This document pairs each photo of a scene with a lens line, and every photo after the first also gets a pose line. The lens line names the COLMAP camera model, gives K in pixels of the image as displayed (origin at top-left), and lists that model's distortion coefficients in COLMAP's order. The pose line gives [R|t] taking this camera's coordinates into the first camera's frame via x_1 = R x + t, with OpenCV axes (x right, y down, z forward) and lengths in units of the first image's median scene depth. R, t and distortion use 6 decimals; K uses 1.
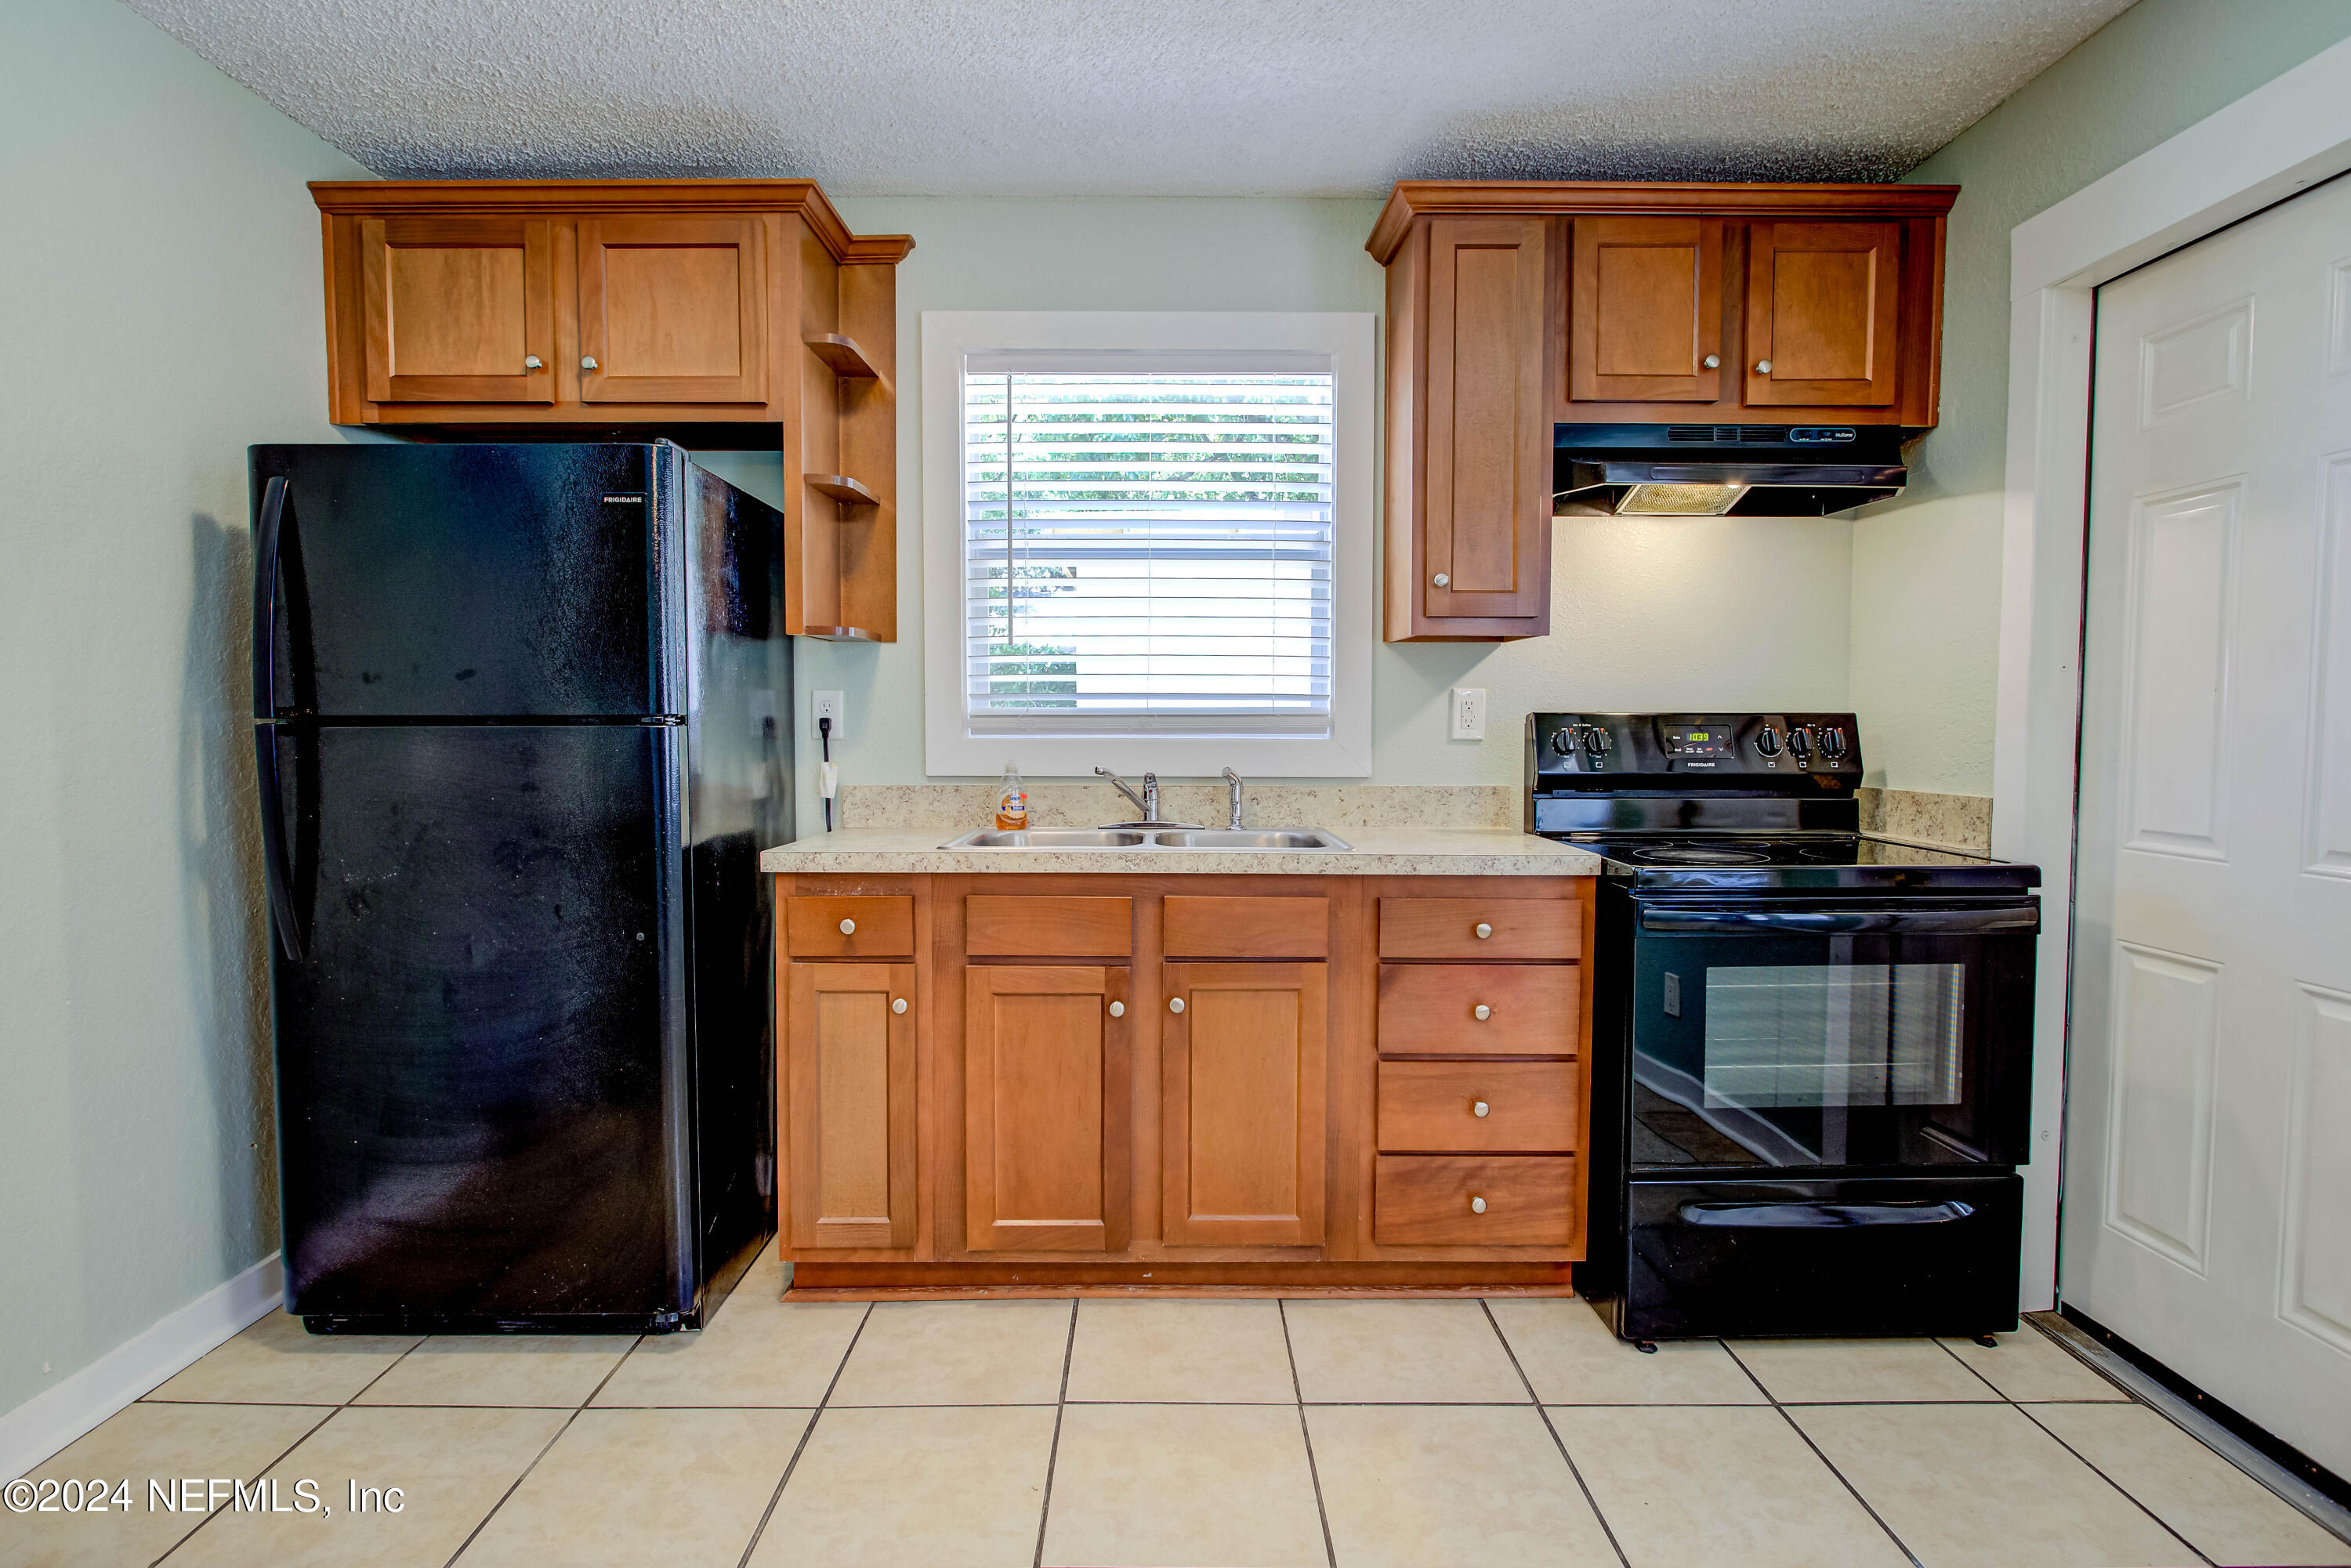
lens RADIAL K [[1215.0, 0, 1168.6], [0, 1215.0, 785.1], [0, 0, 1]] dist [-0.019727, 0.007863]
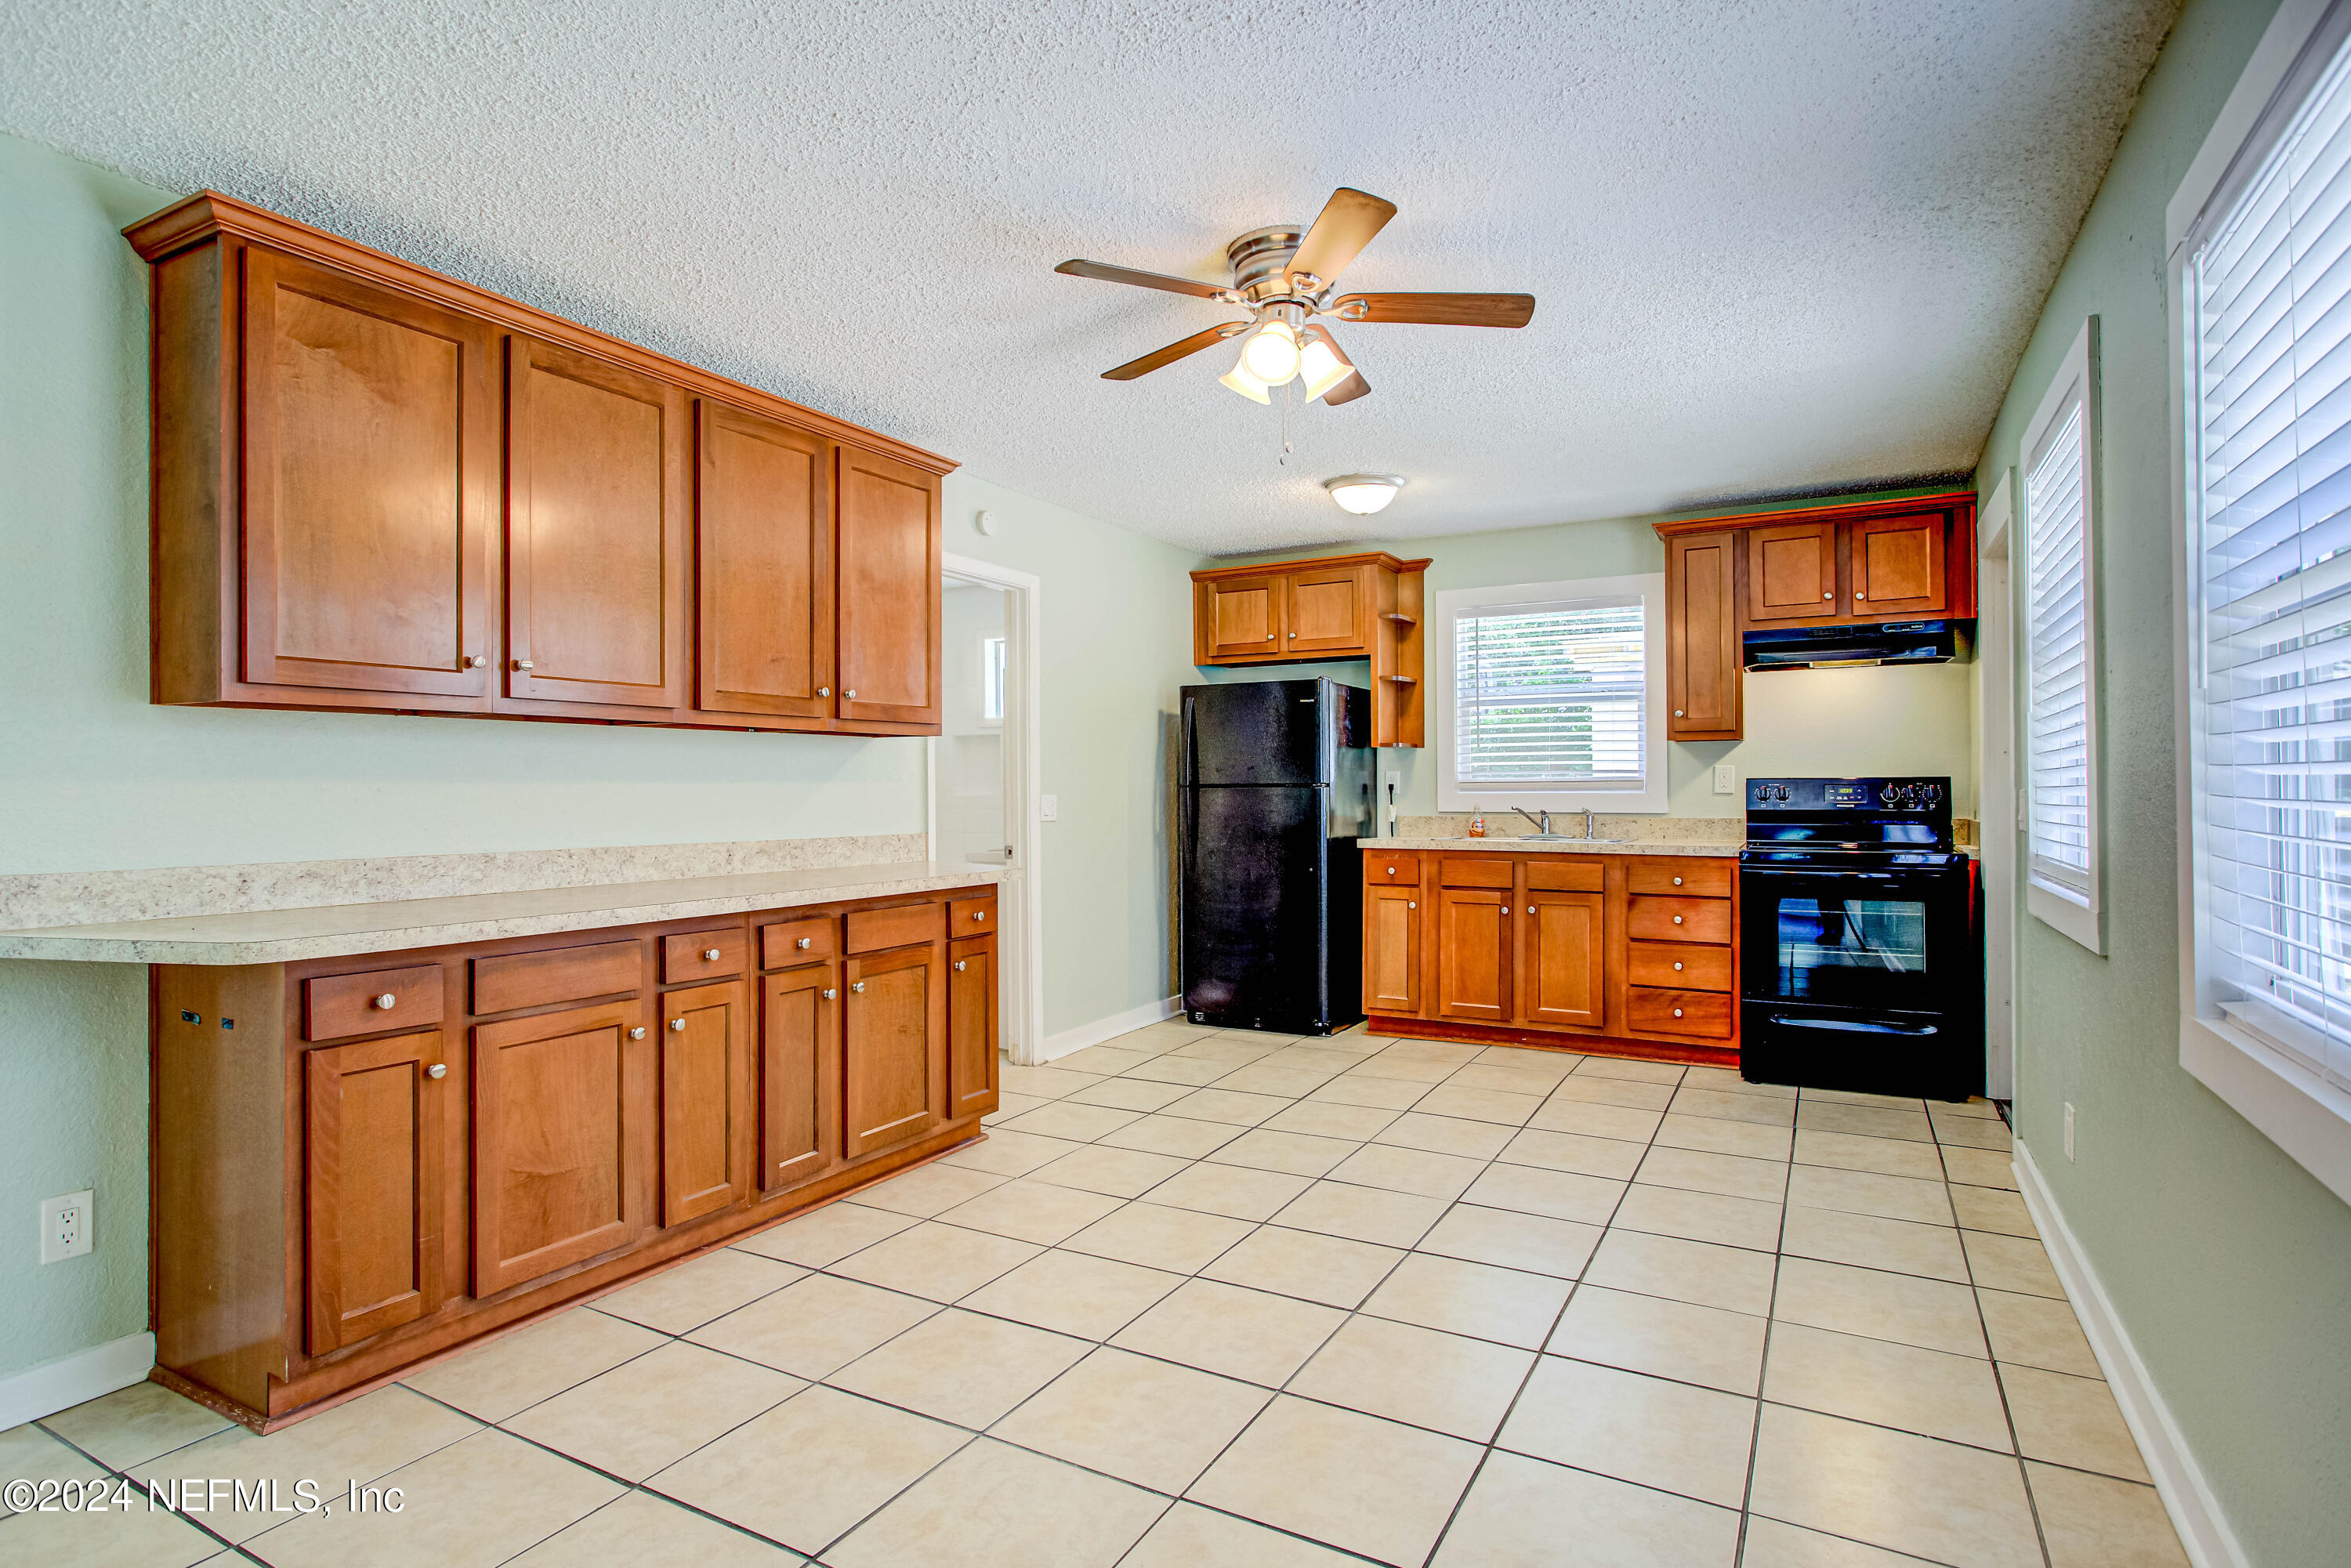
lens RADIAL K [[1203.8, 0, 1170.8], [0, 1203.8, 783.6], [0, 0, 1]] dist [-0.020891, 0.015220]
pose [[0.871829, -0.007565, -0.489751, 0.481422], [-0.020172, 0.998478, -0.051332, 0.070074], [0.489394, 0.054632, 0.870350, -1.192534]]
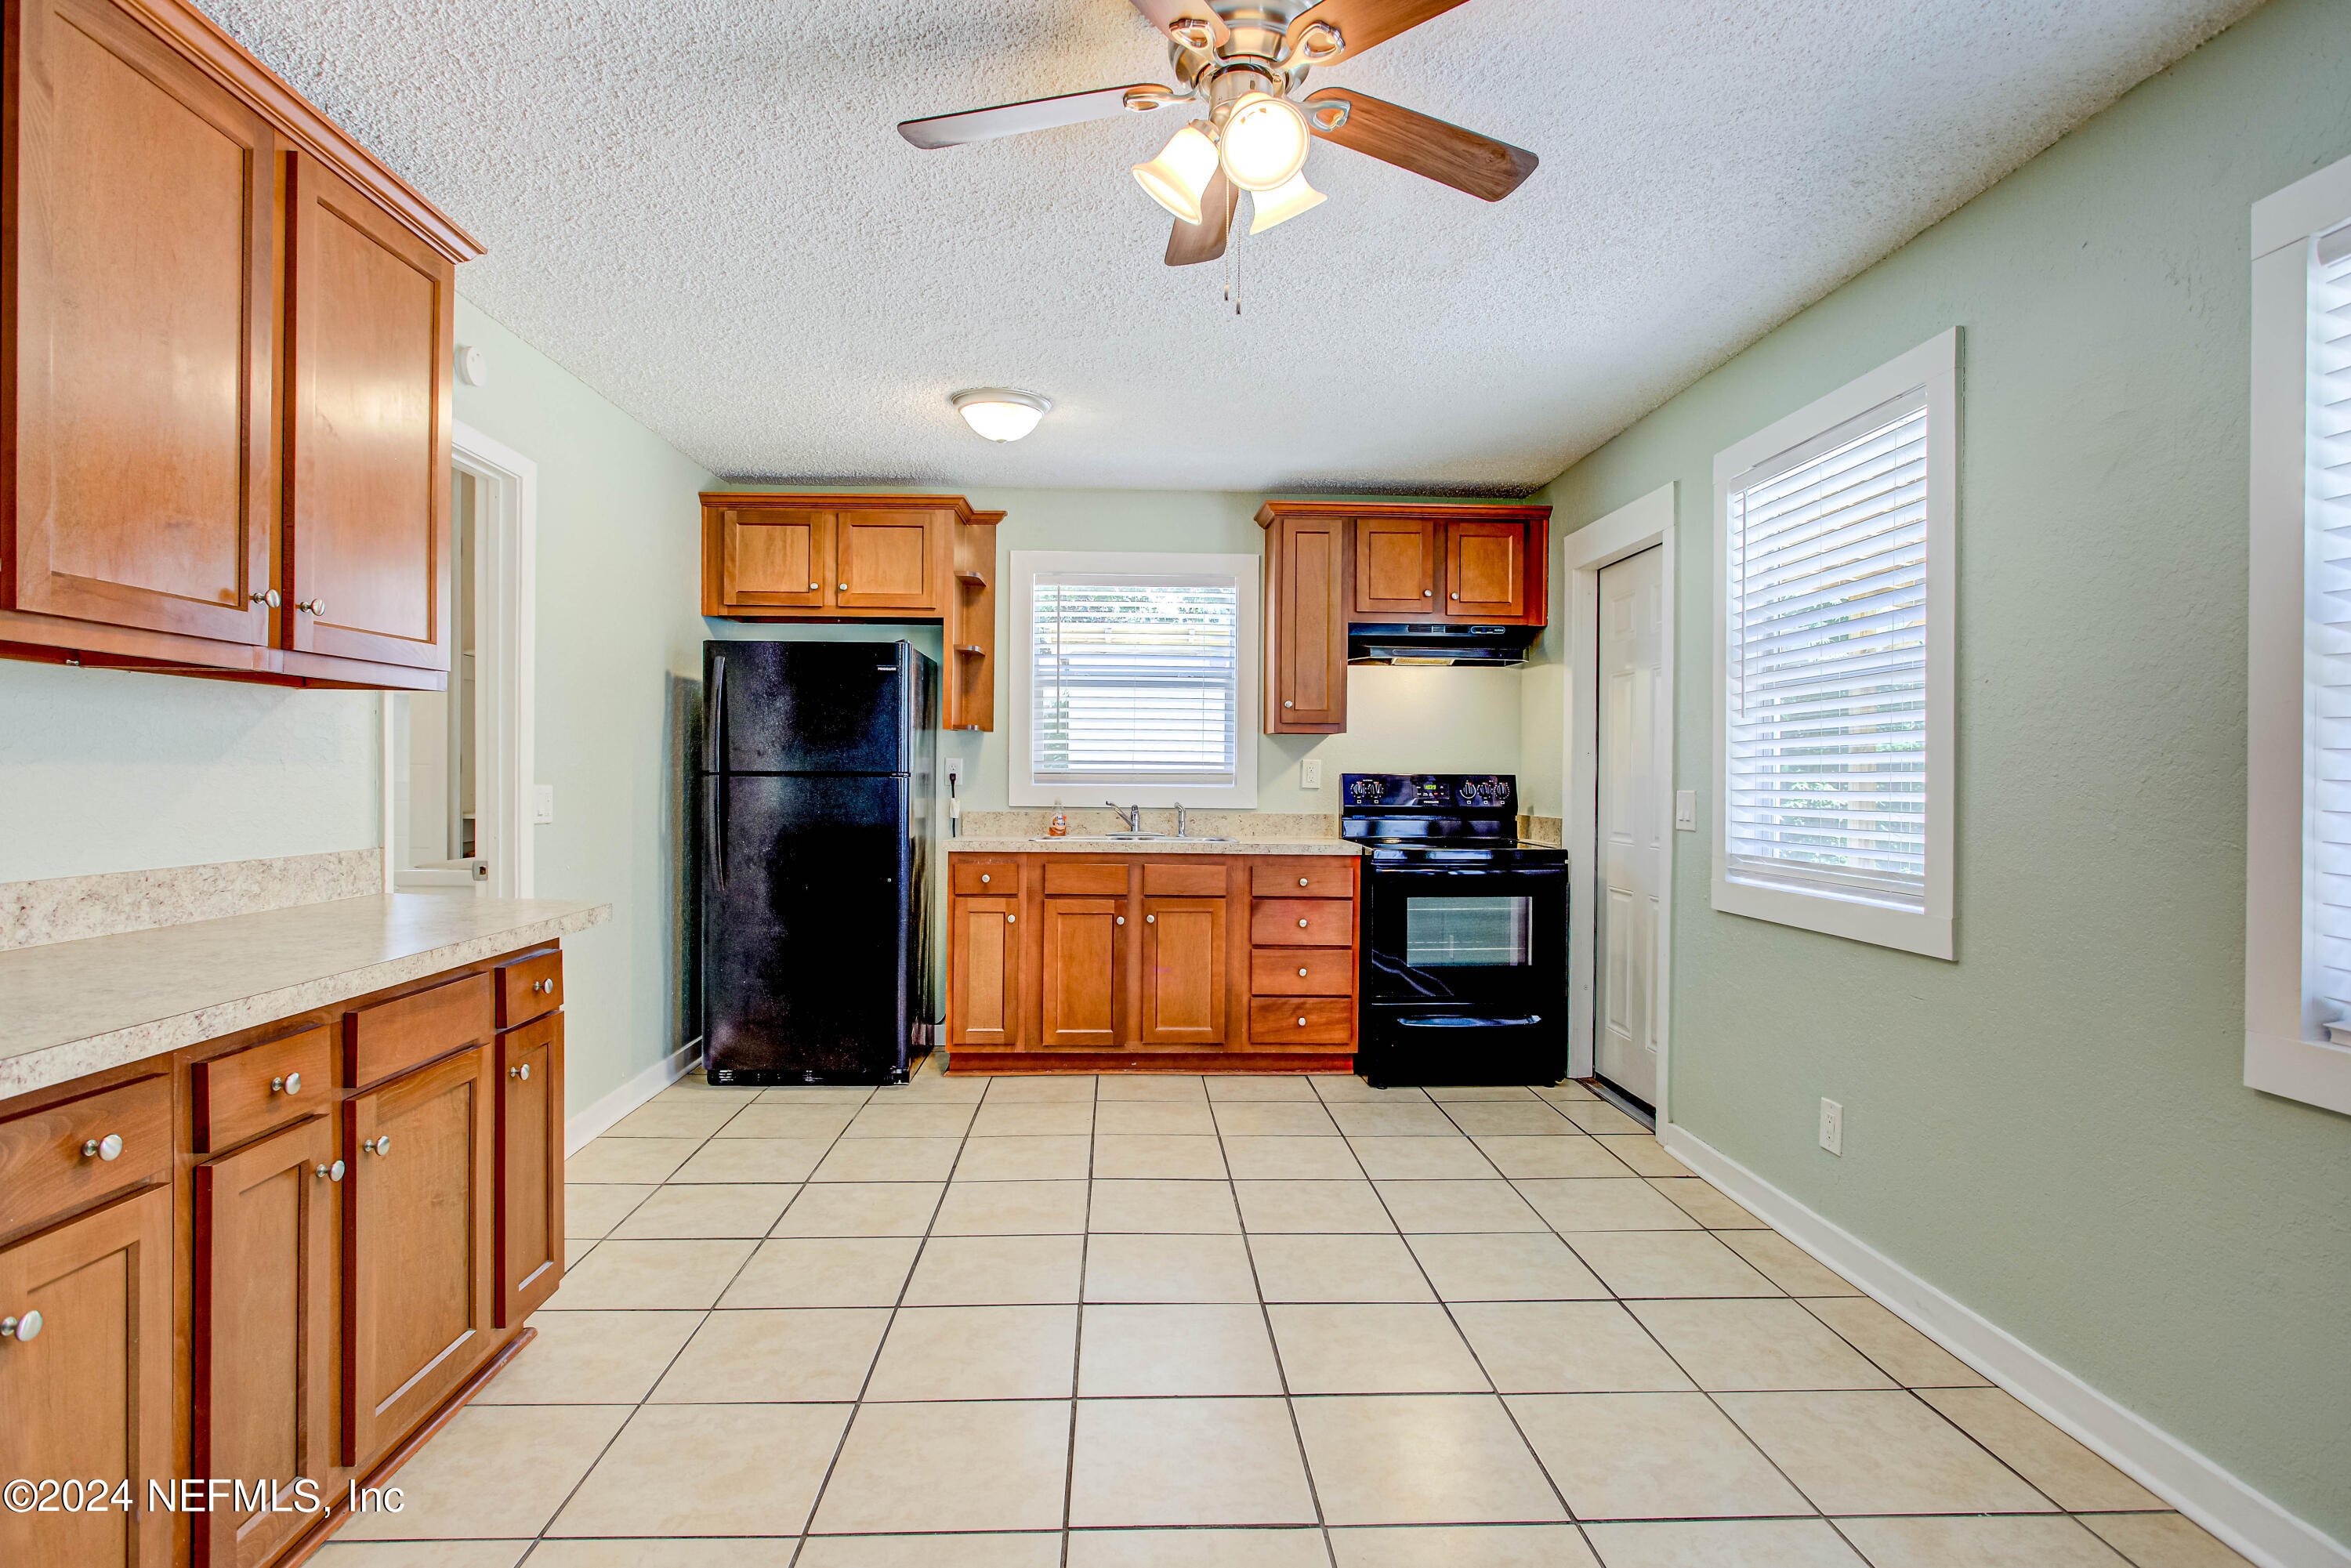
lens RADIAL K [[1215.0, 0, 1168.6], [0, 1215.0, 785.1], [0, 0, 1]] dist [-0.019727, 0.007863]
pose [[0.999361, 0.006825, 0.035091, -0.032640], [-0.005267, 0.999005, -0.044292, 0.046389], [-0.035359, 0.044079, 0.998402, -0.938177]]
